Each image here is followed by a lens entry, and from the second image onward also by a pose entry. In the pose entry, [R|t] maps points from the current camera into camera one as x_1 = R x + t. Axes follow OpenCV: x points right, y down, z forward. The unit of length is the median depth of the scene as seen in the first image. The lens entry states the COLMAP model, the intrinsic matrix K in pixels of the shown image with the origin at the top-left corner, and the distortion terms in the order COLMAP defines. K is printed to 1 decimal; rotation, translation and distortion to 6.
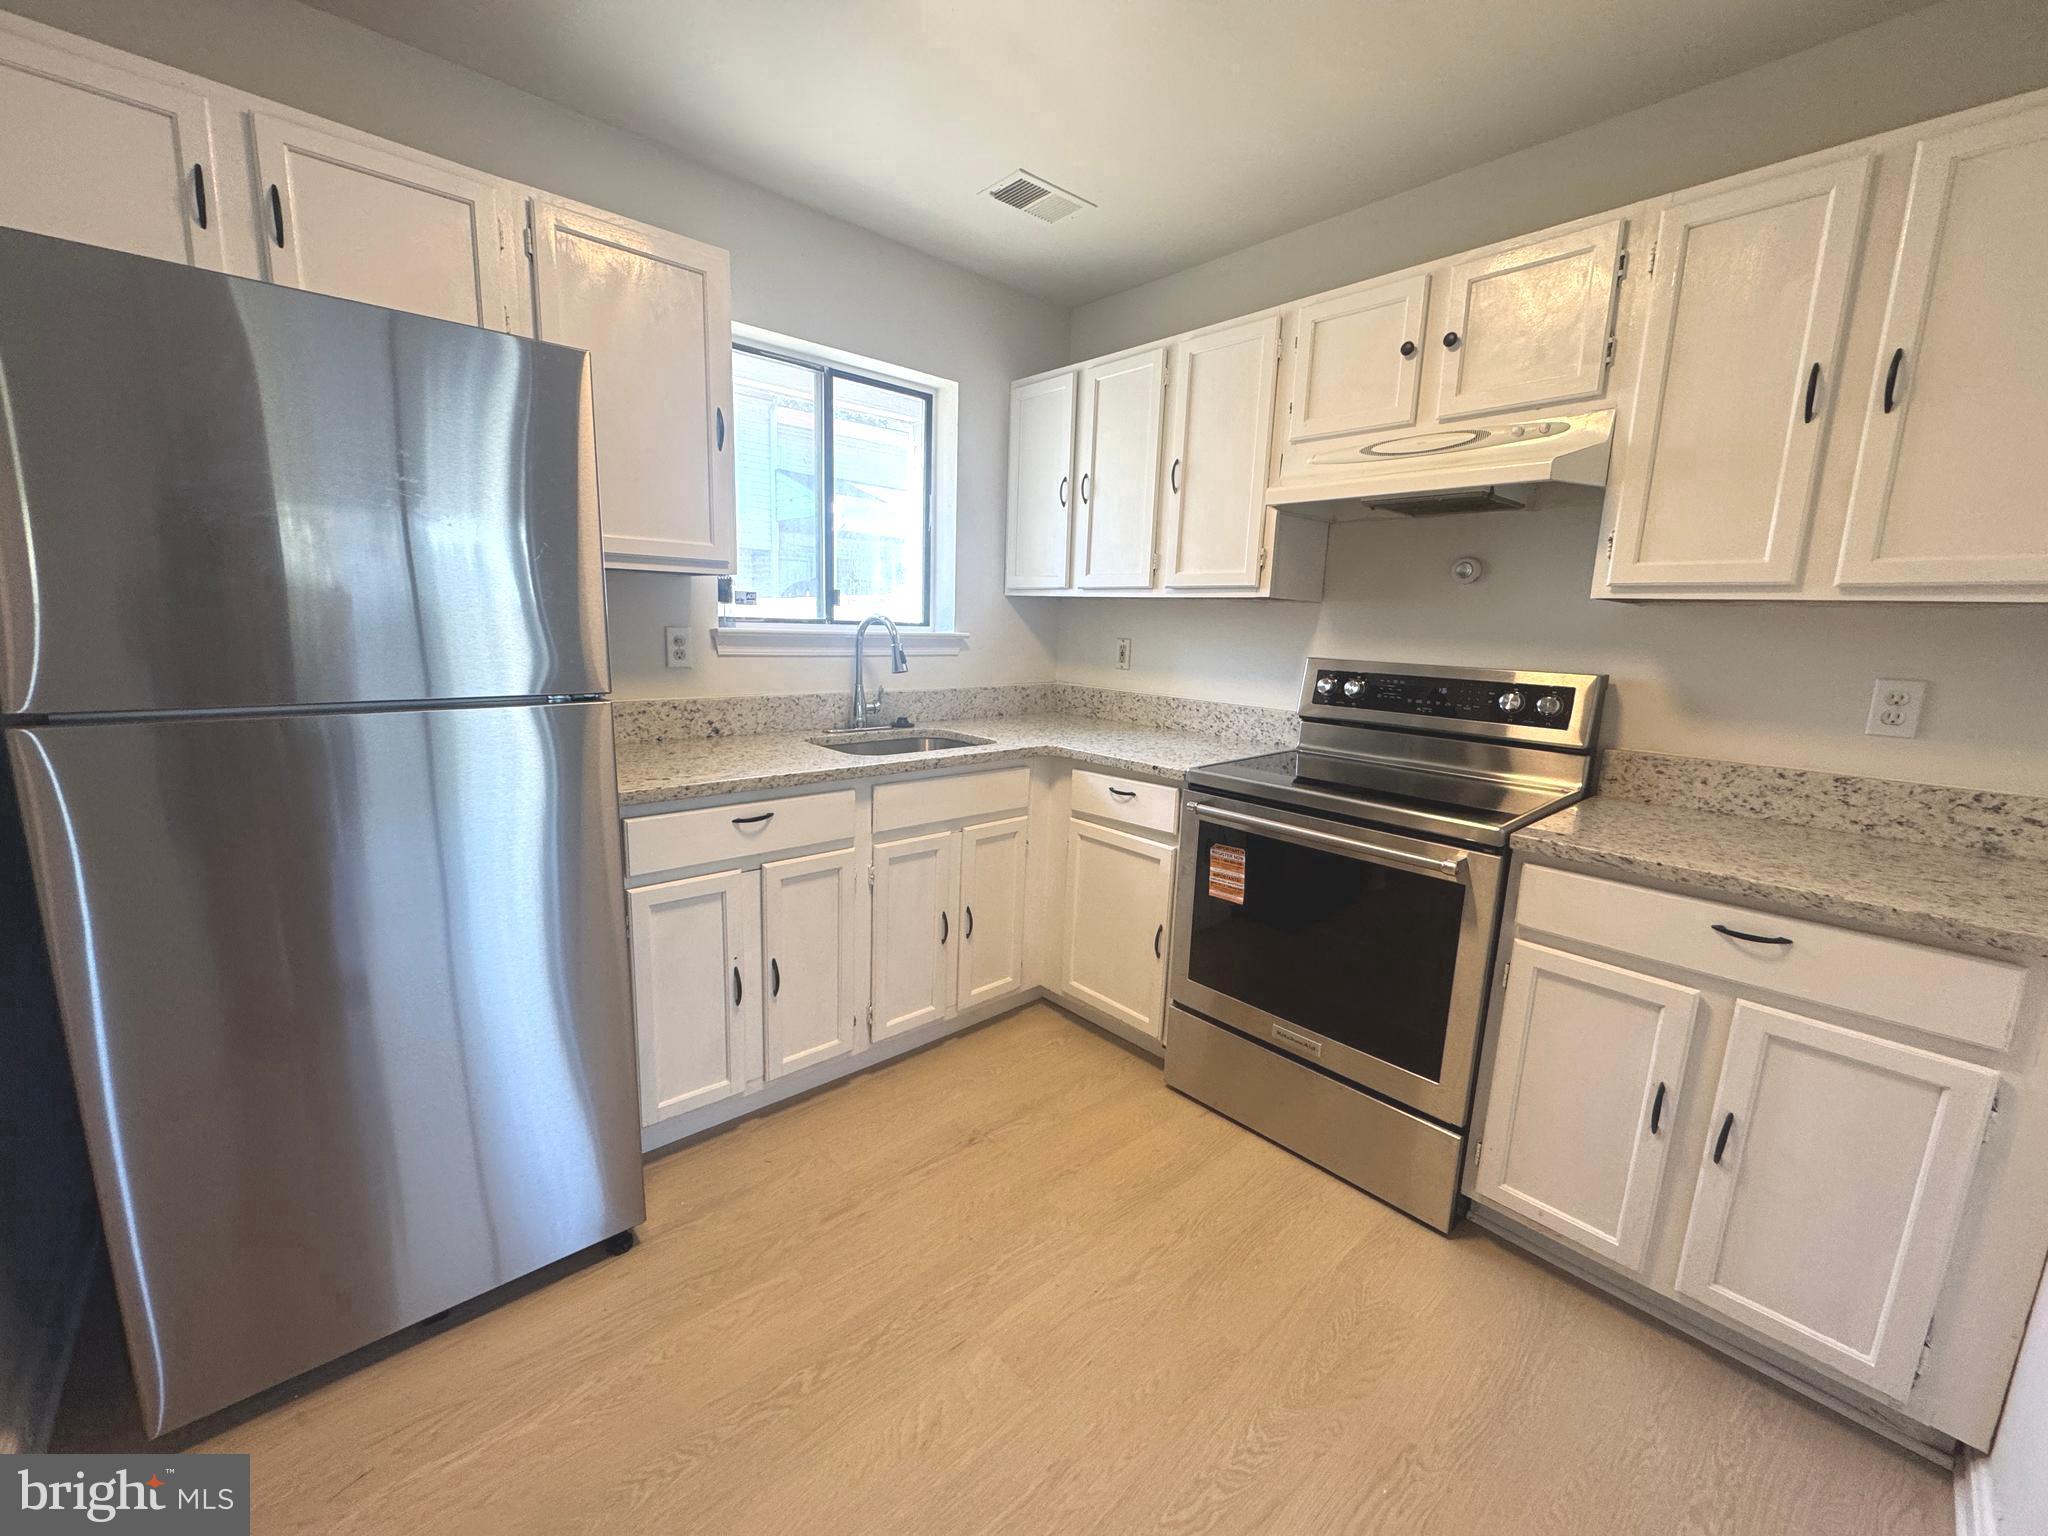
lens RADIAL K [[820.1, 0, 1027.0], [0, 820.1, 766.8], [0, 0, 1]] dist [-0.004585, 0.000901]
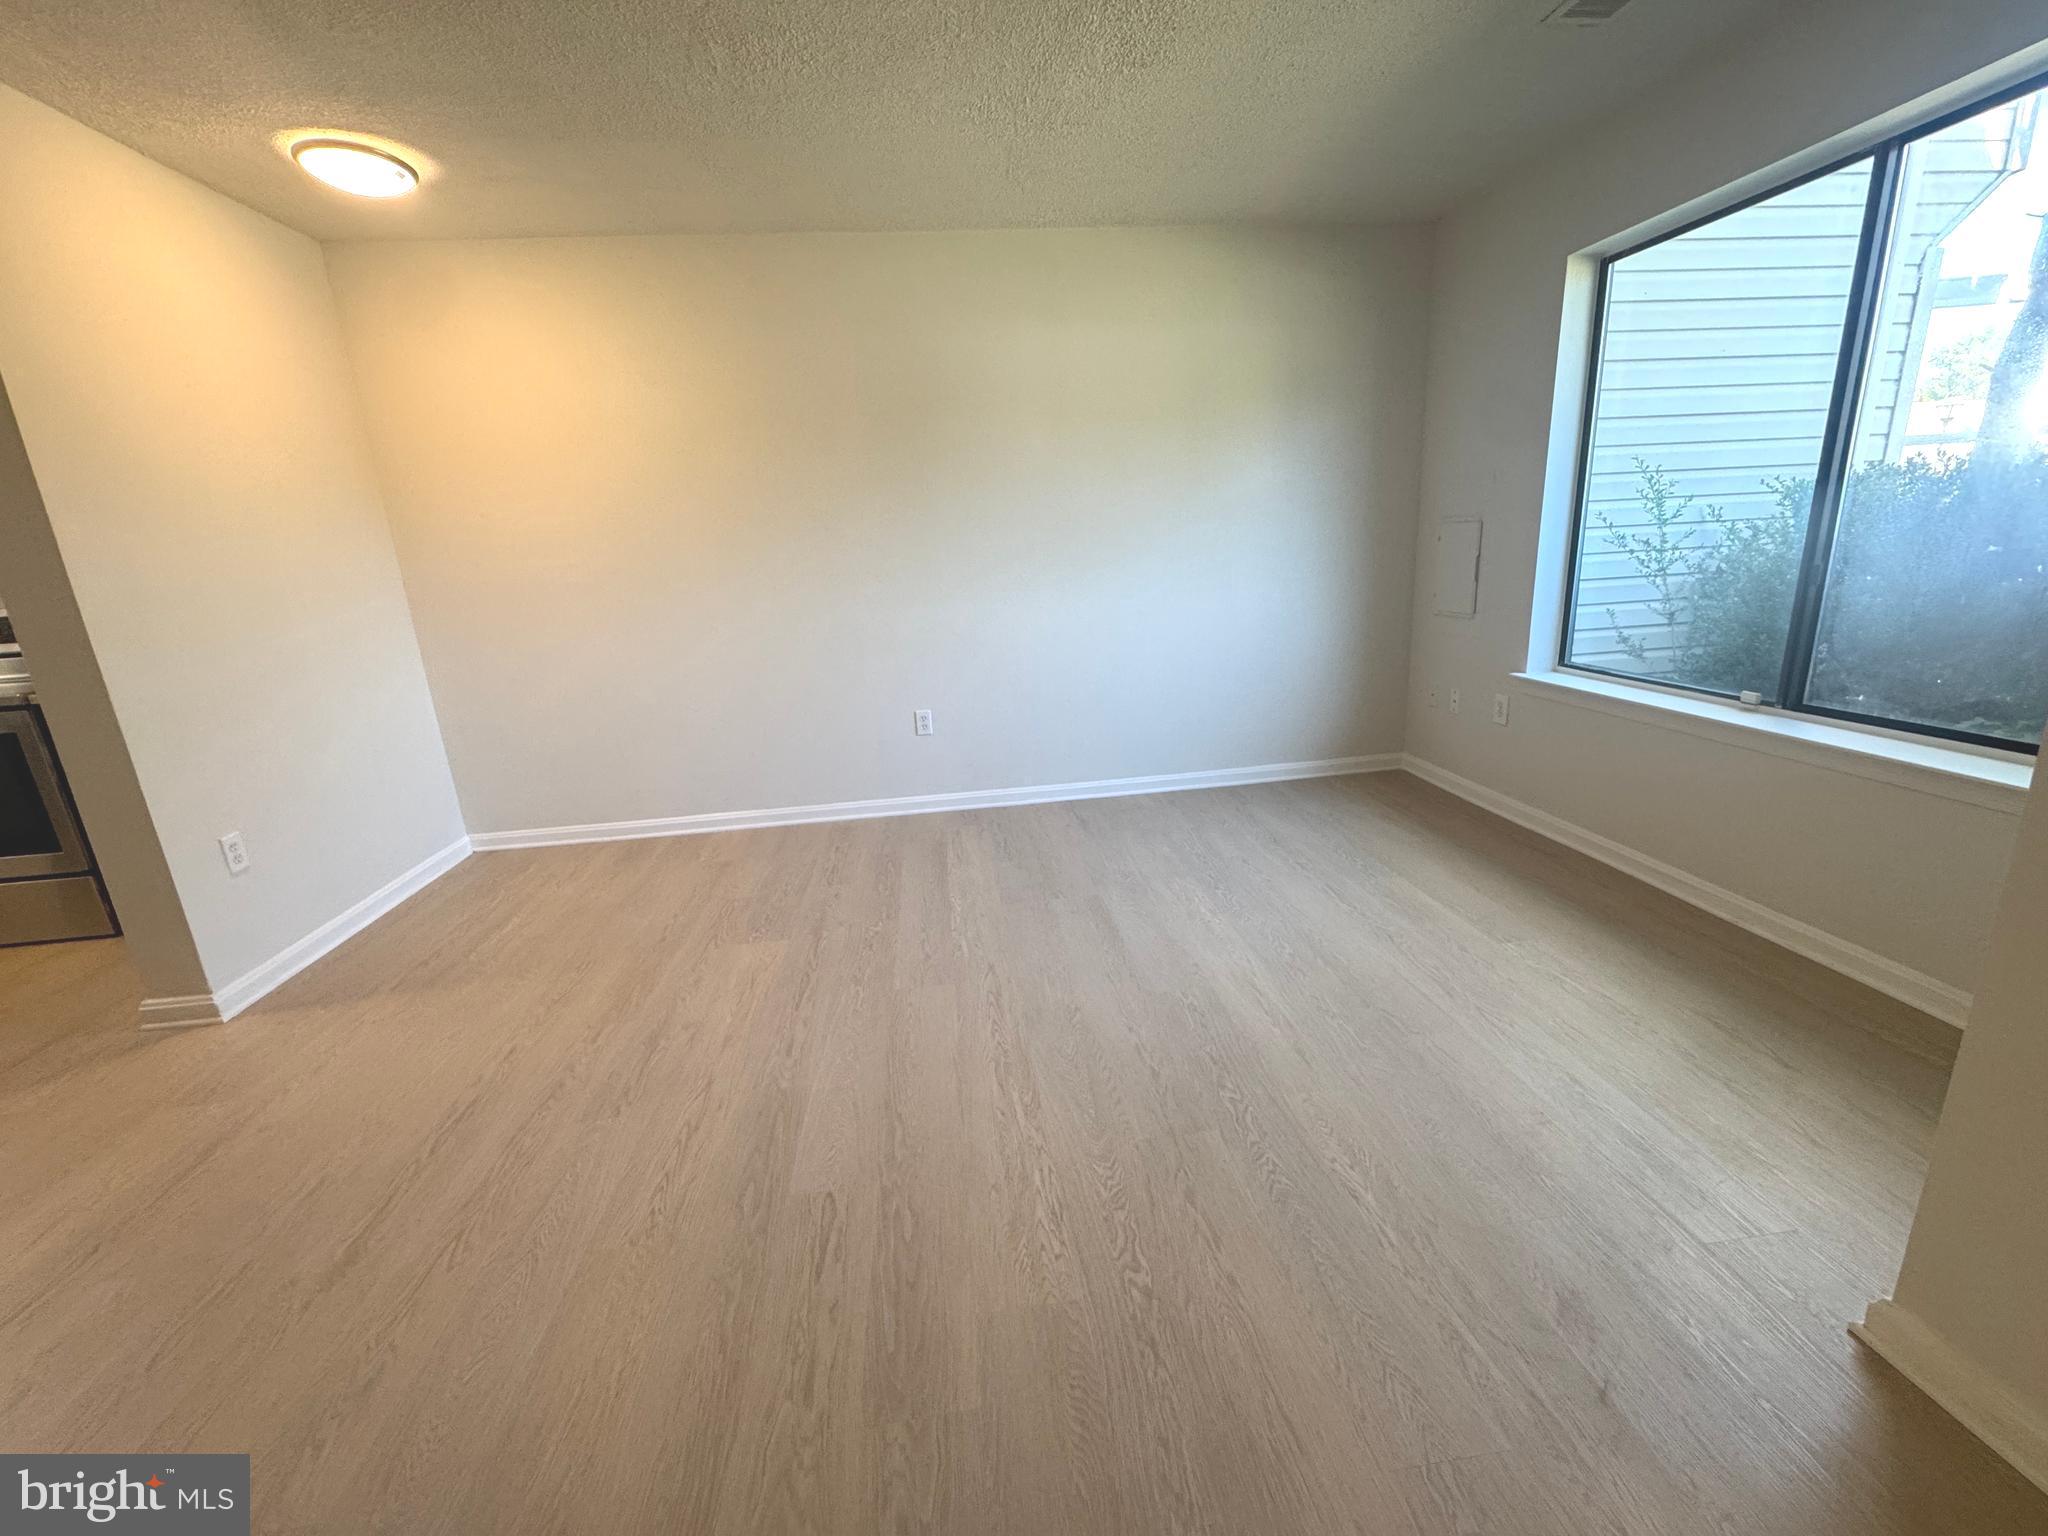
lens RADIAL K [[820.1, 0, 1025.4], [0, 820.1, 764.3], [0, 0, 1]] dist [-0.004585, 0.000901]
pose [[0.581606, -0.273663, 0.766057, 0.388358], [0.220694, 0.959478, 0.175205, 0.331661], [-0.782961, 0.067164, 0.618434, -1.494315]]
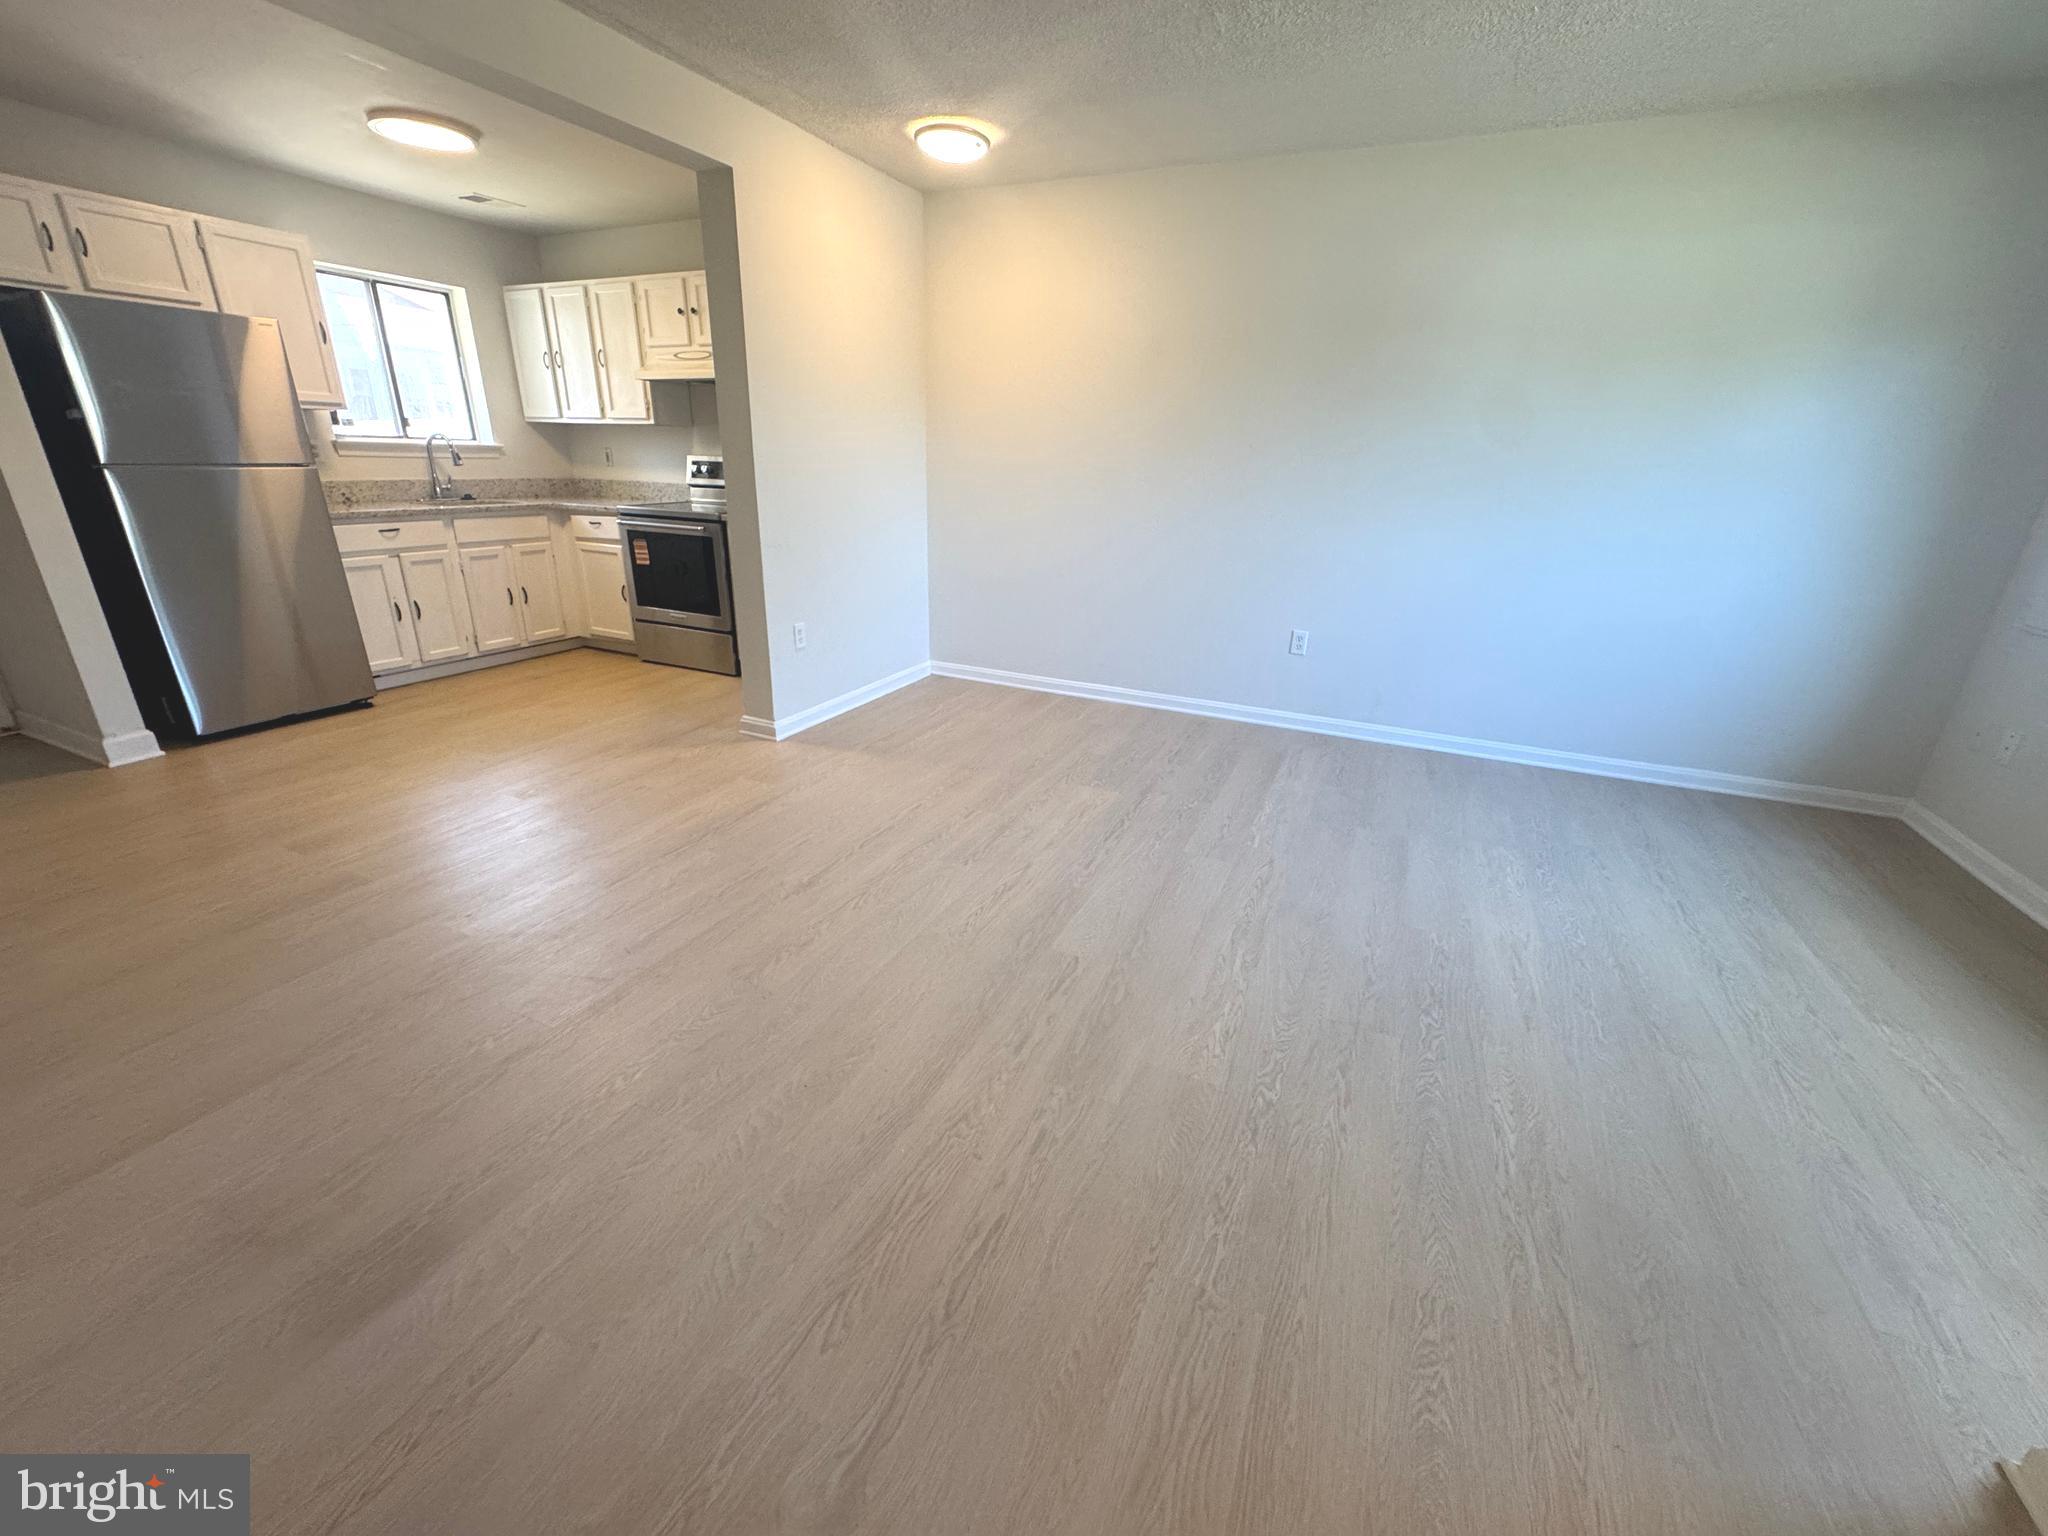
lens RADIAL K [[820.1, 0, 1025.4], [0, 820.1, 765.2], [0, 0, 1]] dist [-0.004585, 0.000901]
pose [[0.920347, -0.144402, 0.363470, 0.349241], [0.071917, 0.975981, 0.205644, 0.354746], [-0.384435, -0.163124, 0.908625, -1.767436]]
